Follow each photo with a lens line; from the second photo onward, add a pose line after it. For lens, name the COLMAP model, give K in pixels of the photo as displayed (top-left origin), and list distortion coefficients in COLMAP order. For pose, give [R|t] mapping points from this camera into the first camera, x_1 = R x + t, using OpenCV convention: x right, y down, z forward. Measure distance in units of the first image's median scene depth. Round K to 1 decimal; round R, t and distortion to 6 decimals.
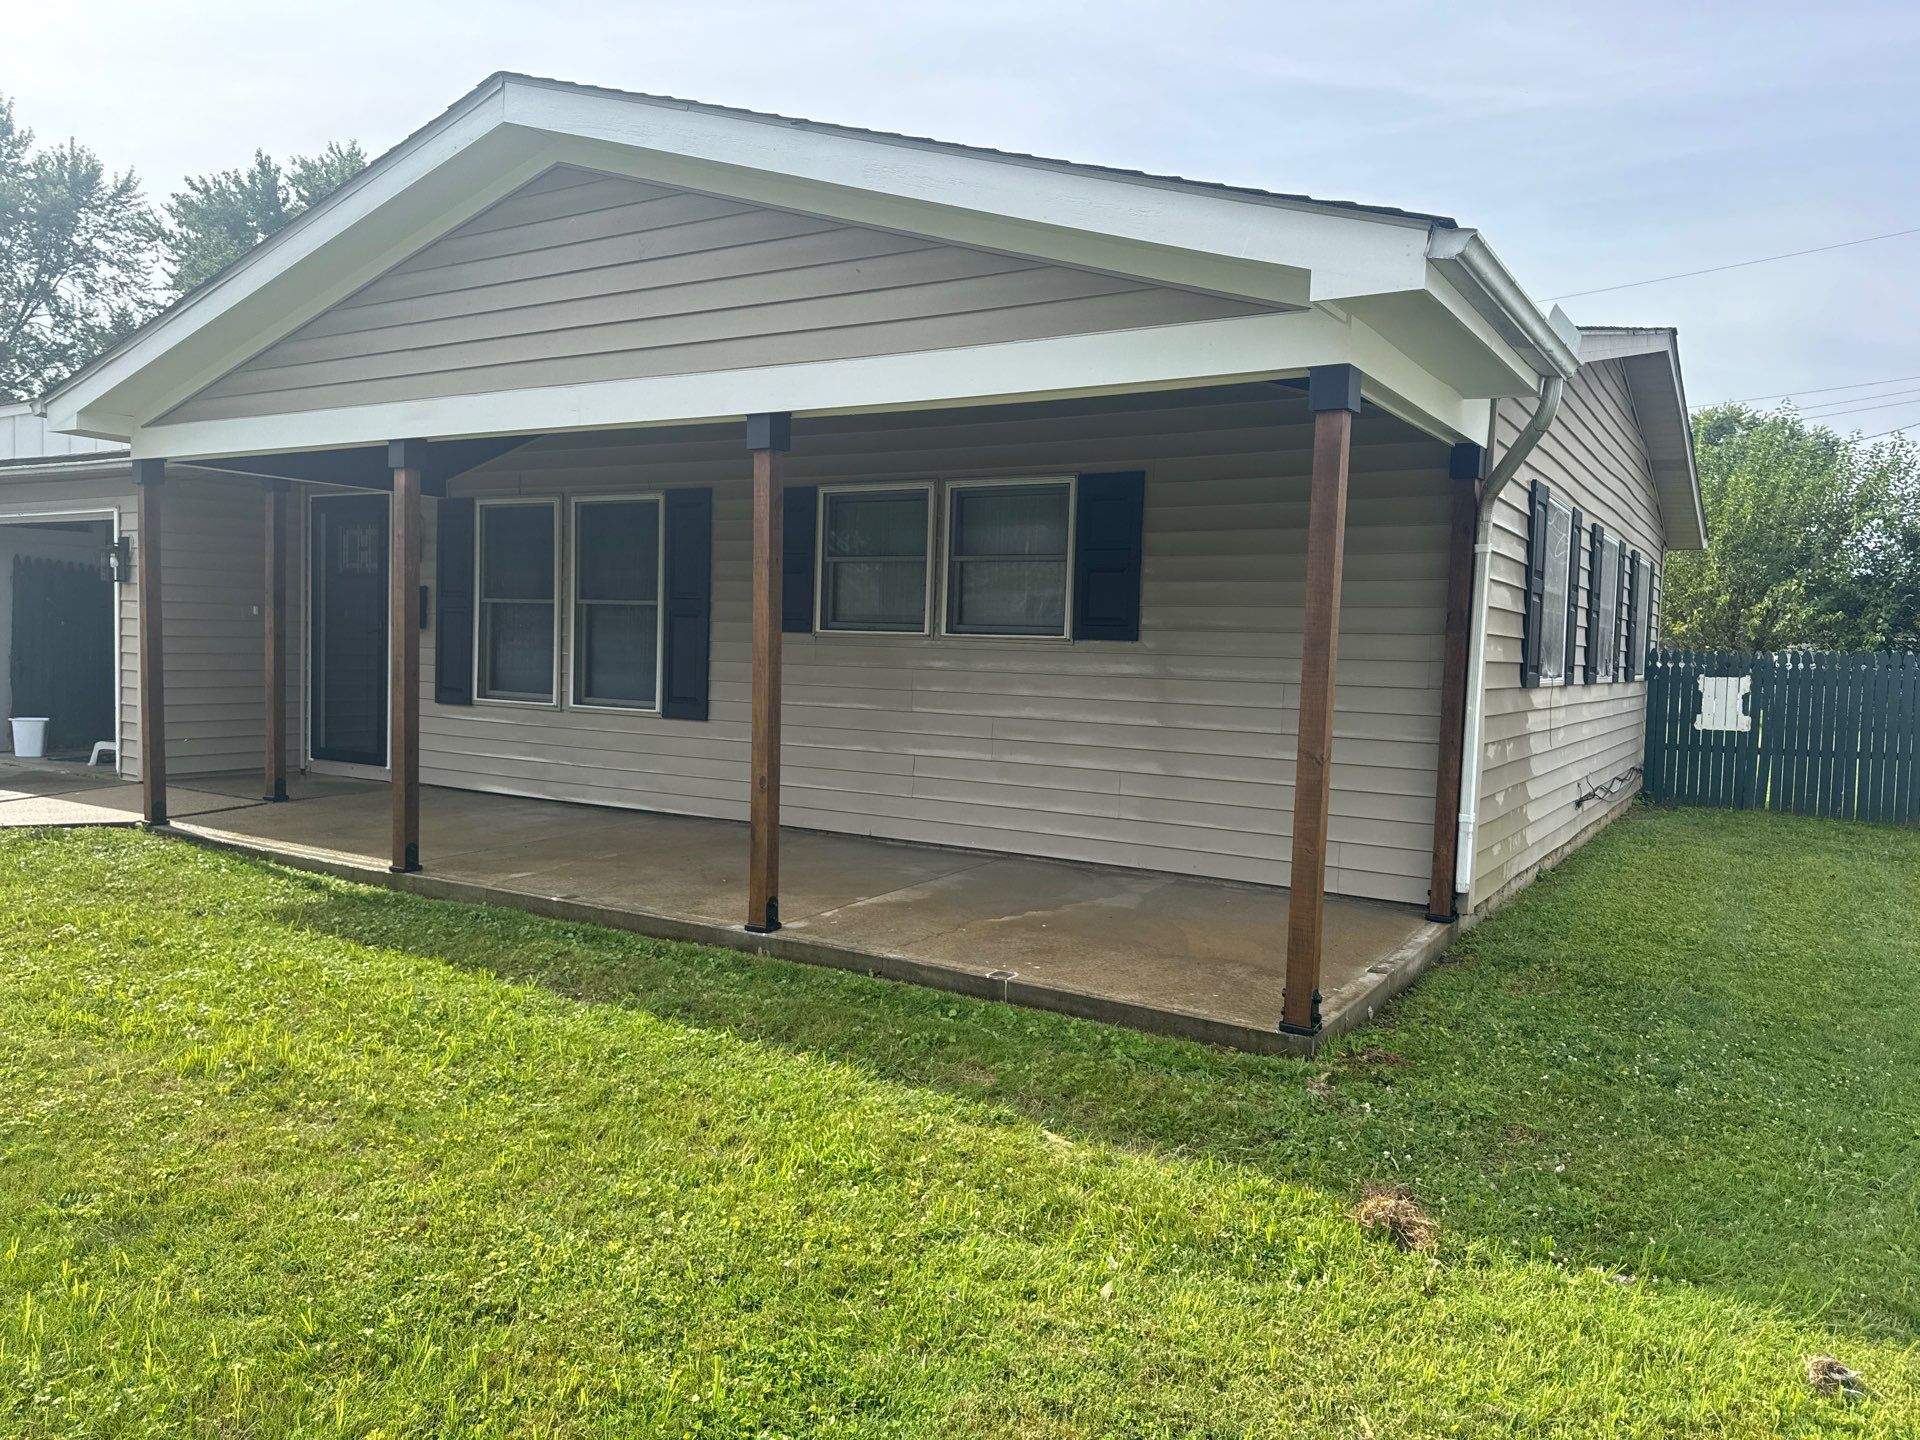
lens RADIAL K [[1346.9, 0, 963.6], [0, 1346.9, 741.0], [0, 0, 1]] dist [0.035848, -0.128447]
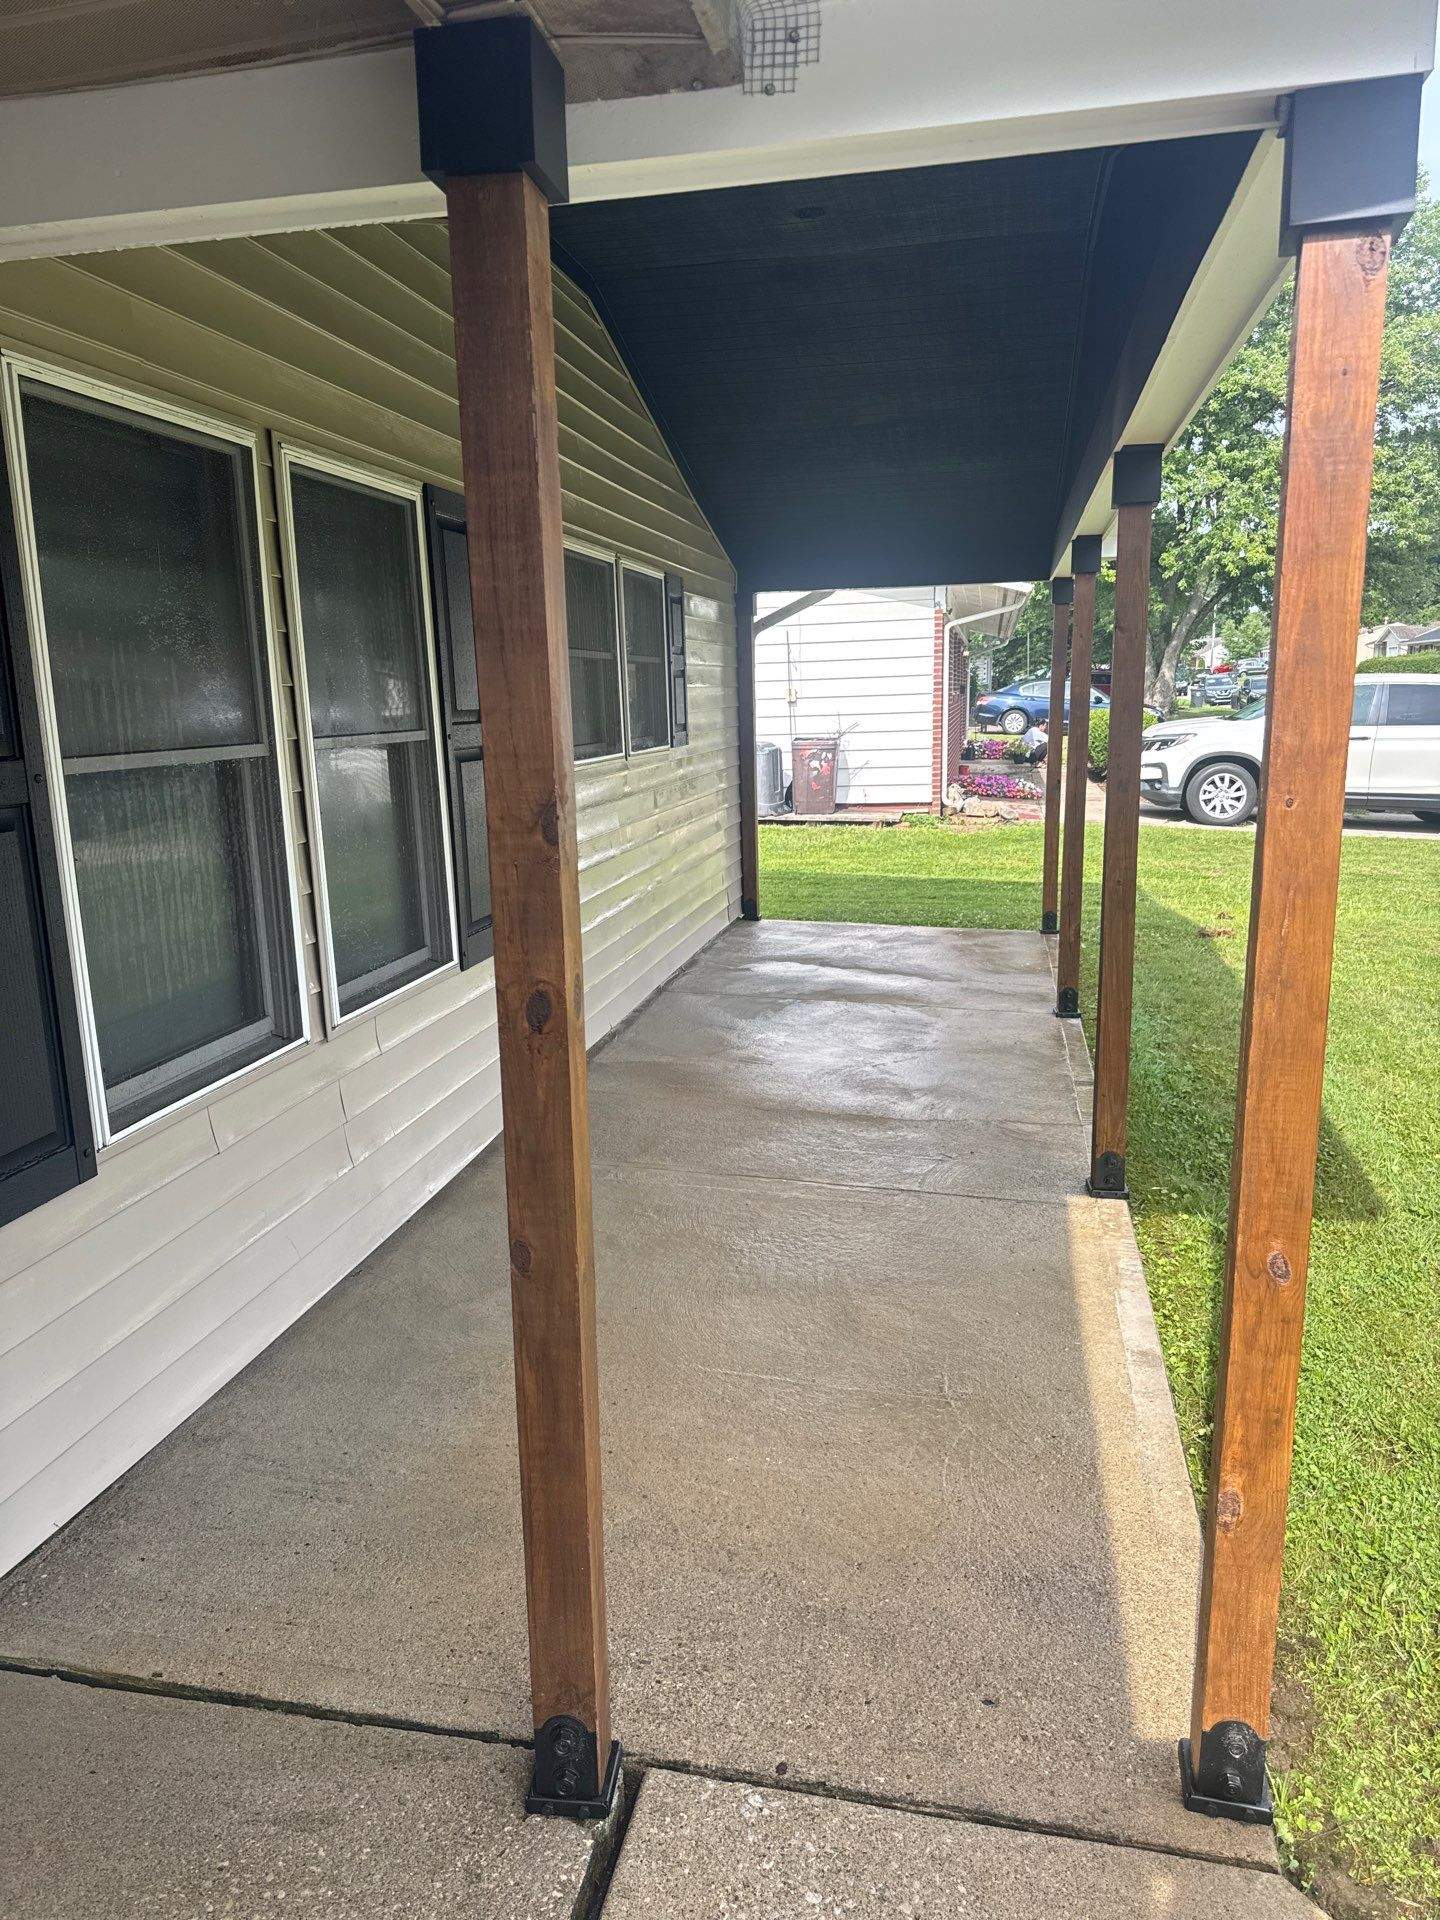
lens RADIAL K [[1358.5, 0, 722.4], [0, 1358.5, 966.6], [0, 0, 1]] dist [0.096436, -0.096739]
pose [[-0.337388, -0.205069, 0.918758, -0.772307], [0.085800, 0.965223, 0.246947, -0.145051], [-0.937447, 0.162147, -0.308060, 1.155563]]
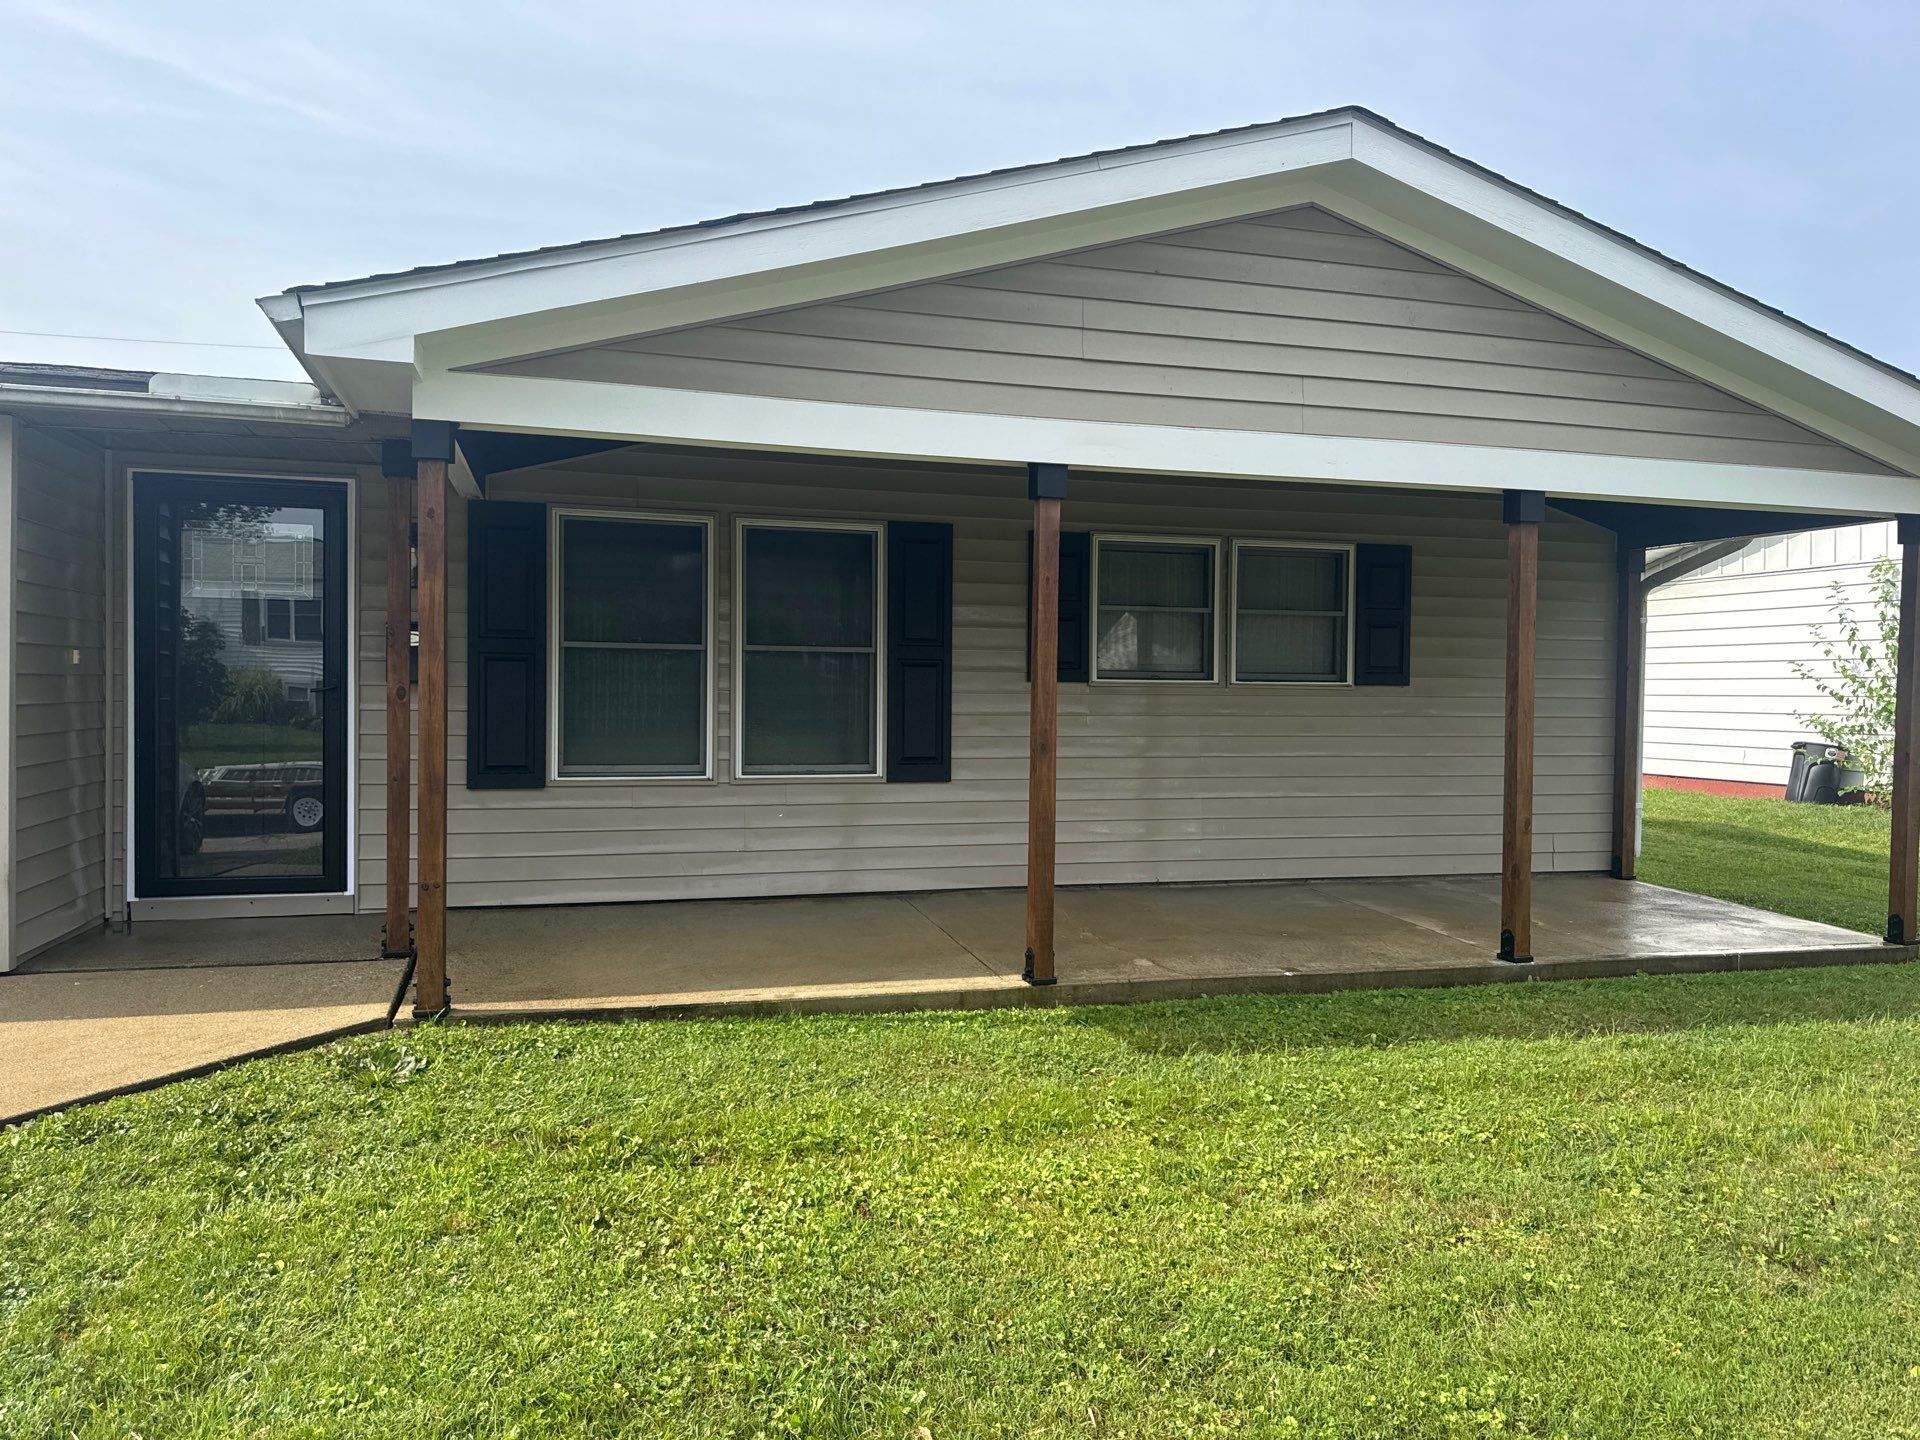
lens RADIAL K [[1371.6, 0, 960.0], [0, 1371.6, 720.0], [0, 0, 1]] dist [0.099207, -0.136951]
pose [[0.679079, -0.038142, 0.733073, -0.909331], [0.063005, 0.997992, -0.006438, -0.052471], [-0.731356, 0.050559, 0.680119, 0.394199]]
